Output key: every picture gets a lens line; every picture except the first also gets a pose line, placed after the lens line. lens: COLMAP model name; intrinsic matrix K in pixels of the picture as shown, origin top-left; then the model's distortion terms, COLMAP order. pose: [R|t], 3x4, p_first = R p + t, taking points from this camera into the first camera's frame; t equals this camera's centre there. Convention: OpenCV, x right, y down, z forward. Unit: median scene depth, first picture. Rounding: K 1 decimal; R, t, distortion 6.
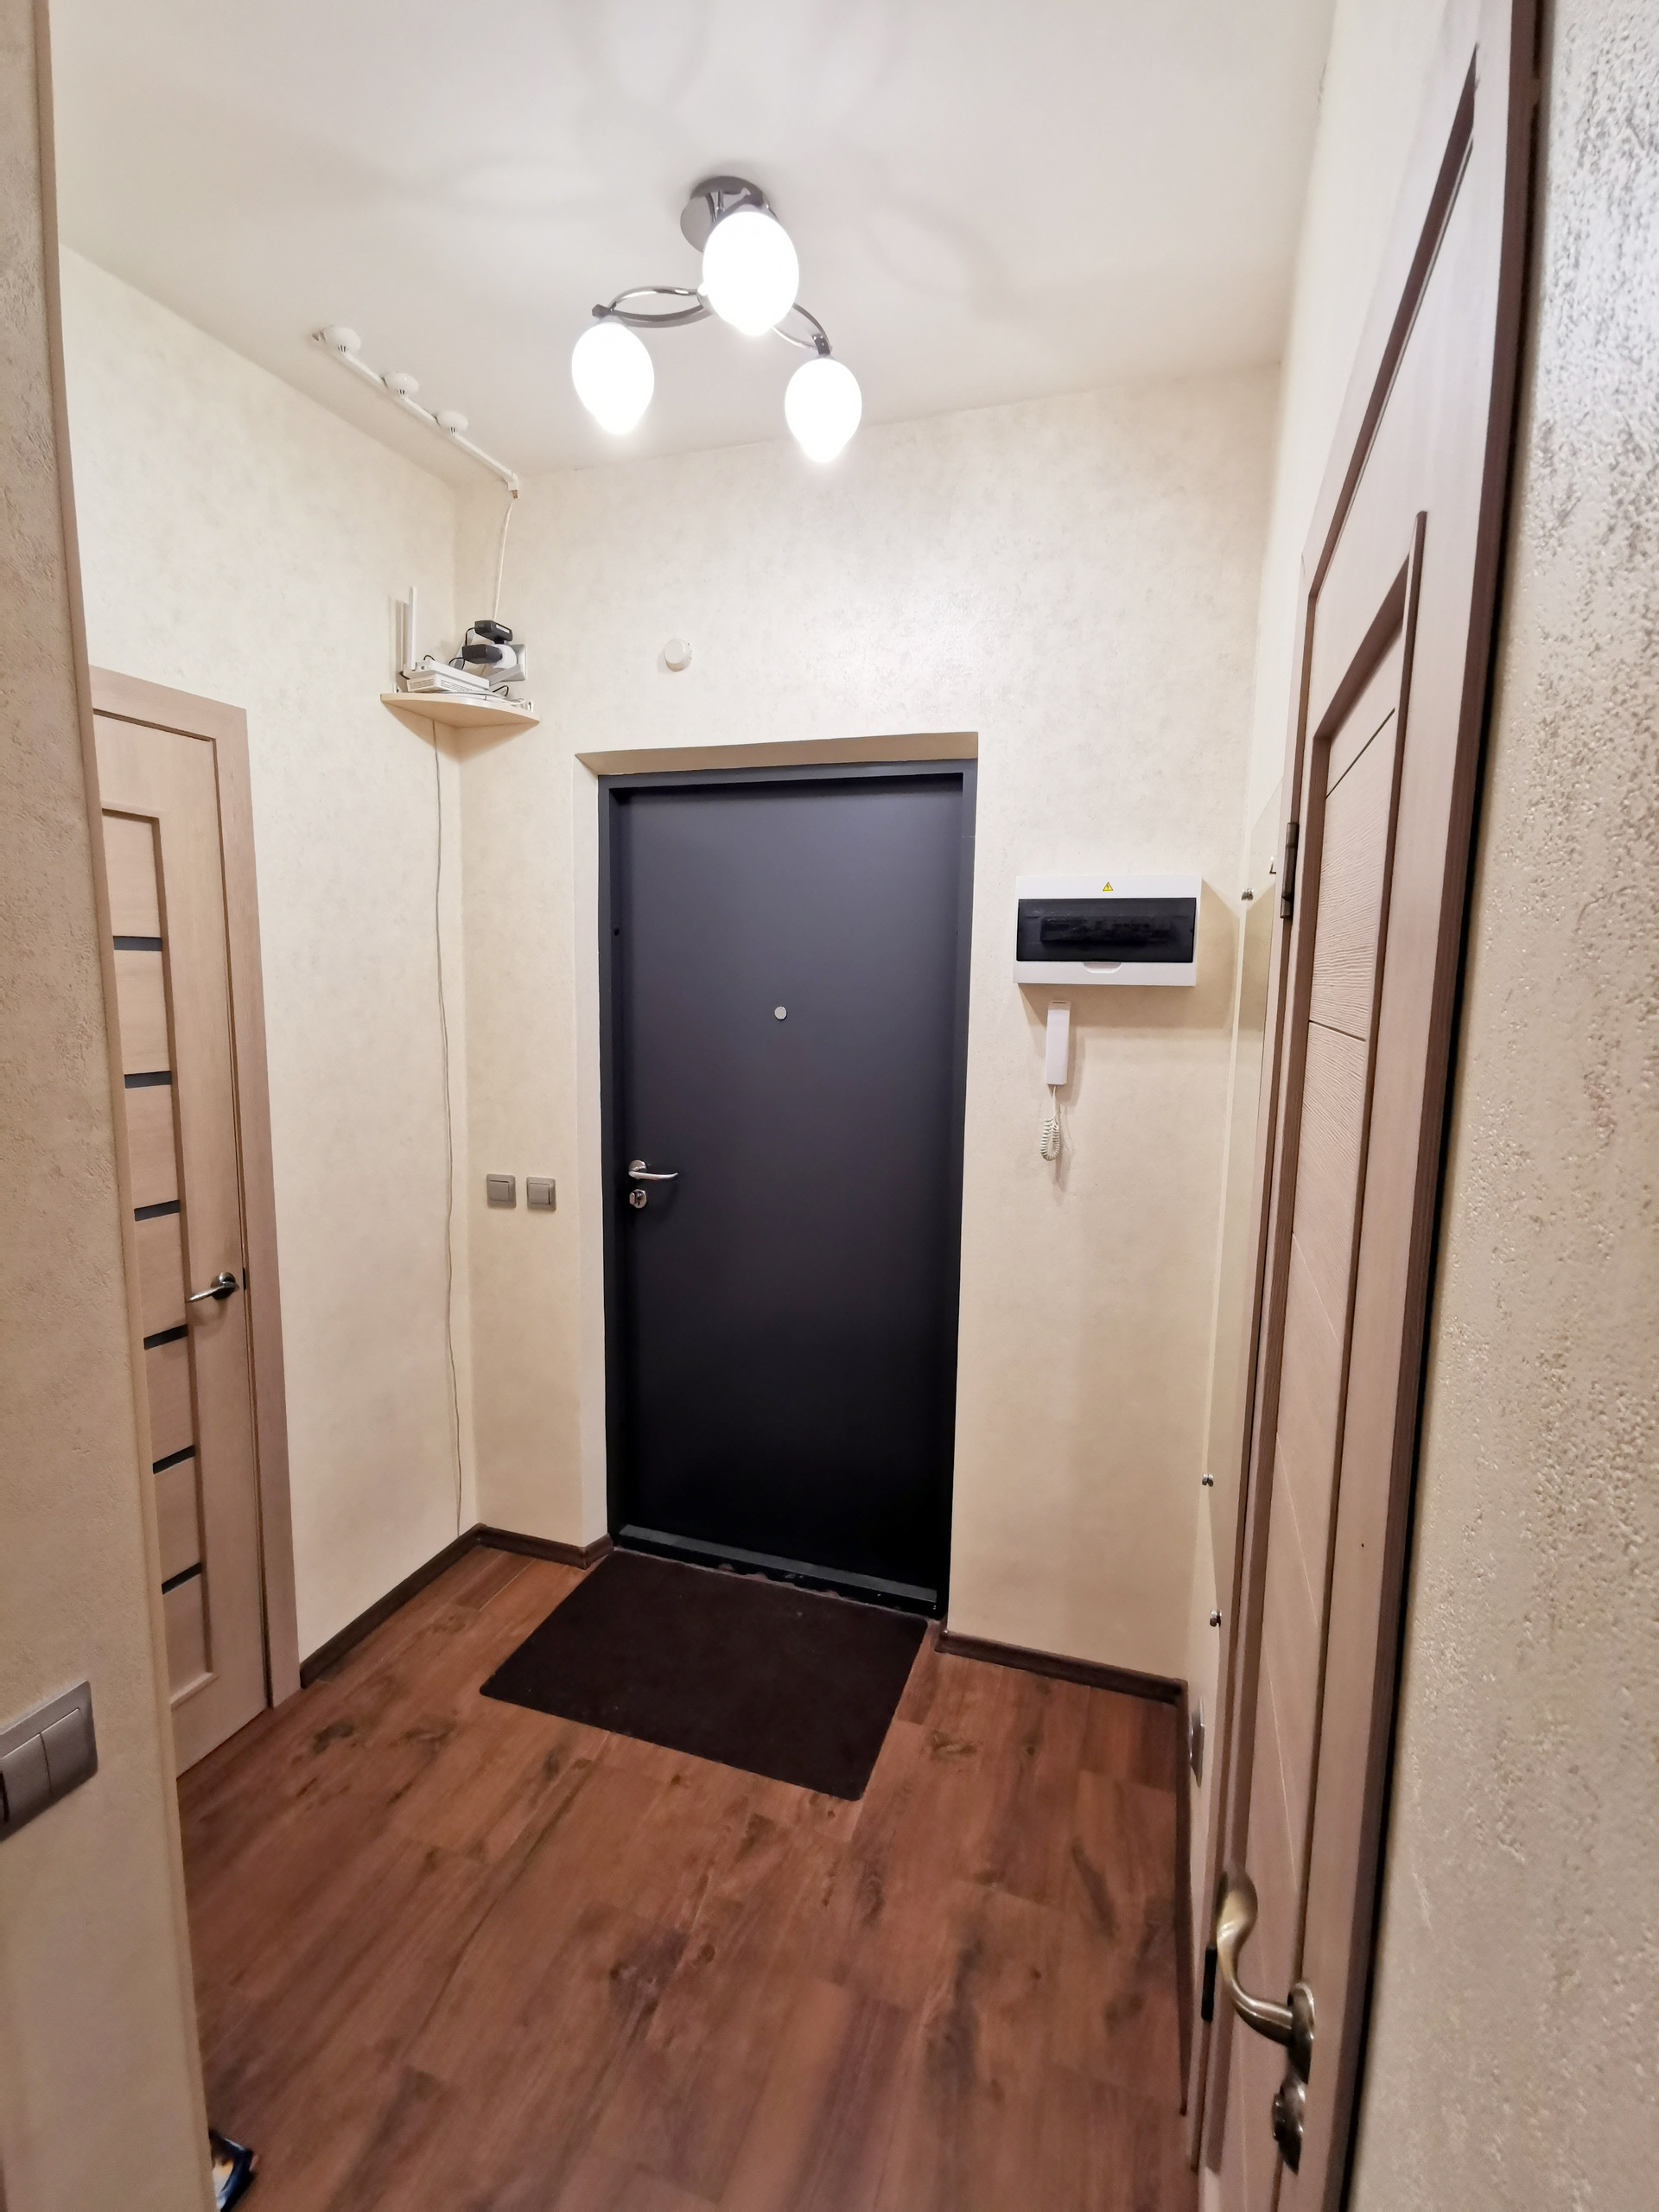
lens RADIAL K [[1016.0, 0, 826.3], [0, 1016.0, 1105.4], [0, 0, 1]] dist [0.002082, -0.000382]
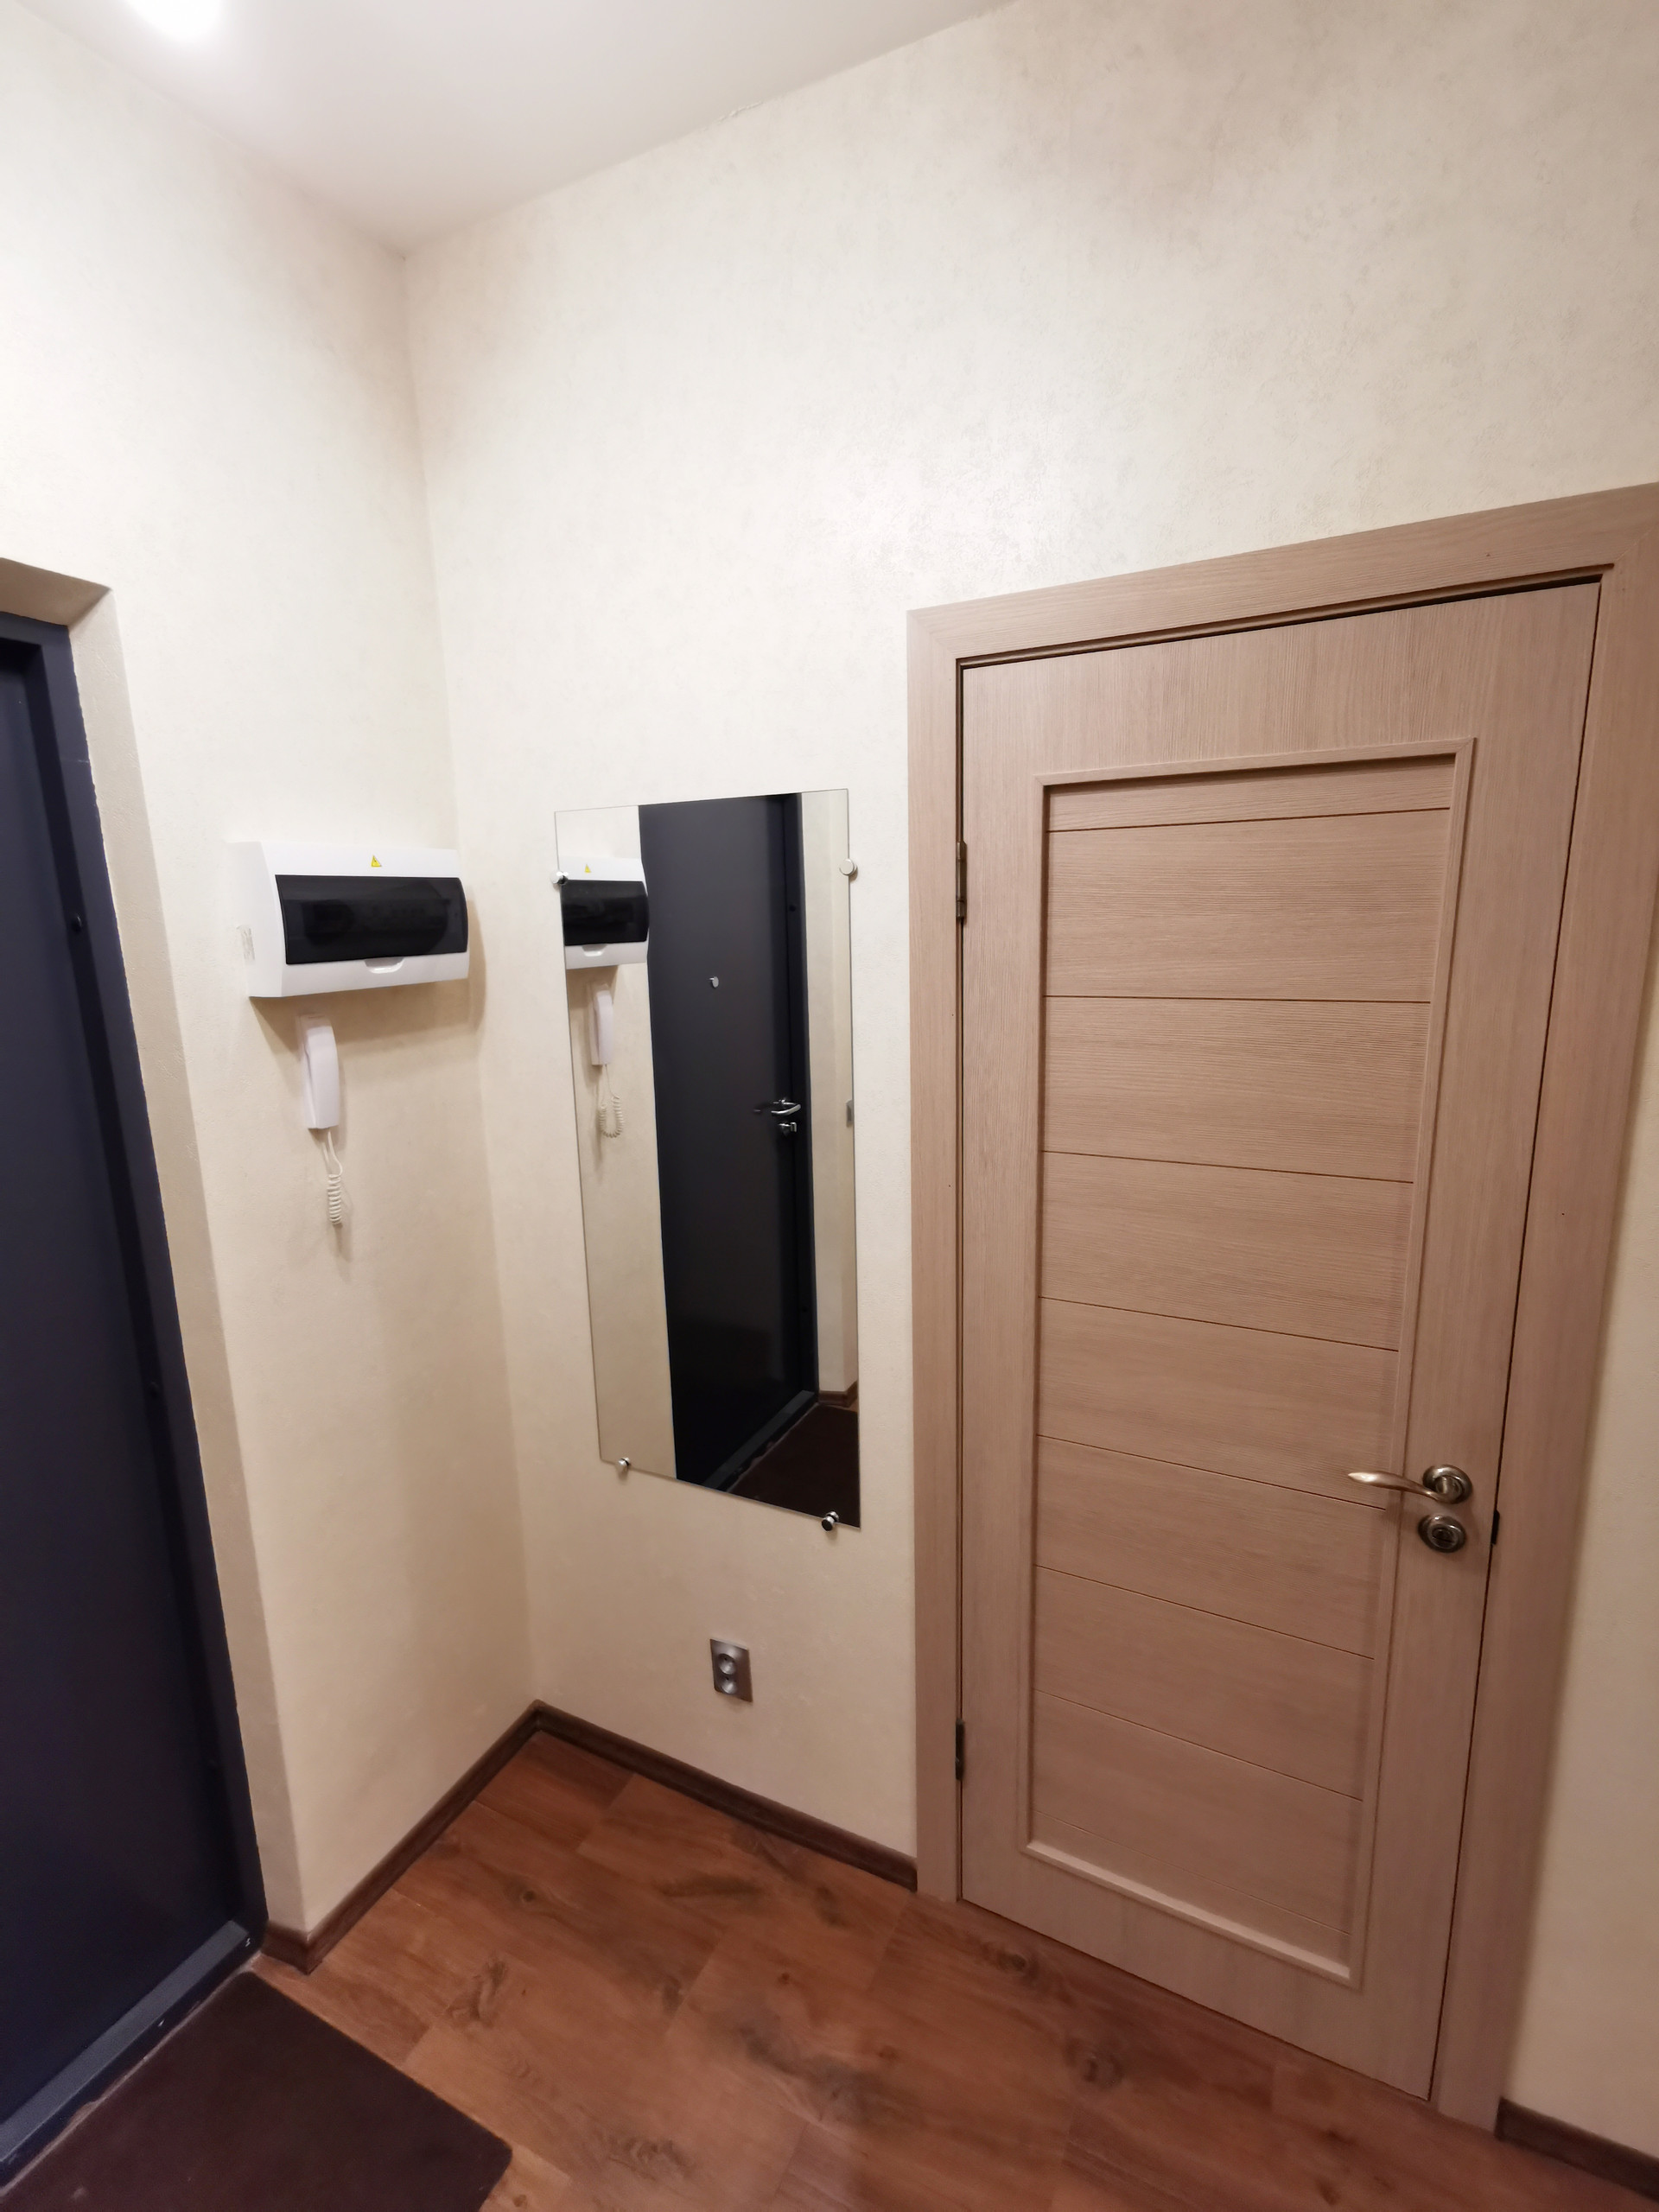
lens RADIAL K [[1016.0, 0, 825.0], [0, 1016.0, 1101.2], [0, 0, 1]] dist [0.002082, -0.000382]
pose [[0.119608, -0.200818, 0.972299, -0.464589], [0.157158, 0.970812, 0.181178, -0.121086], [-0.980304, 0.131135, 0.147677, 0.558451]]
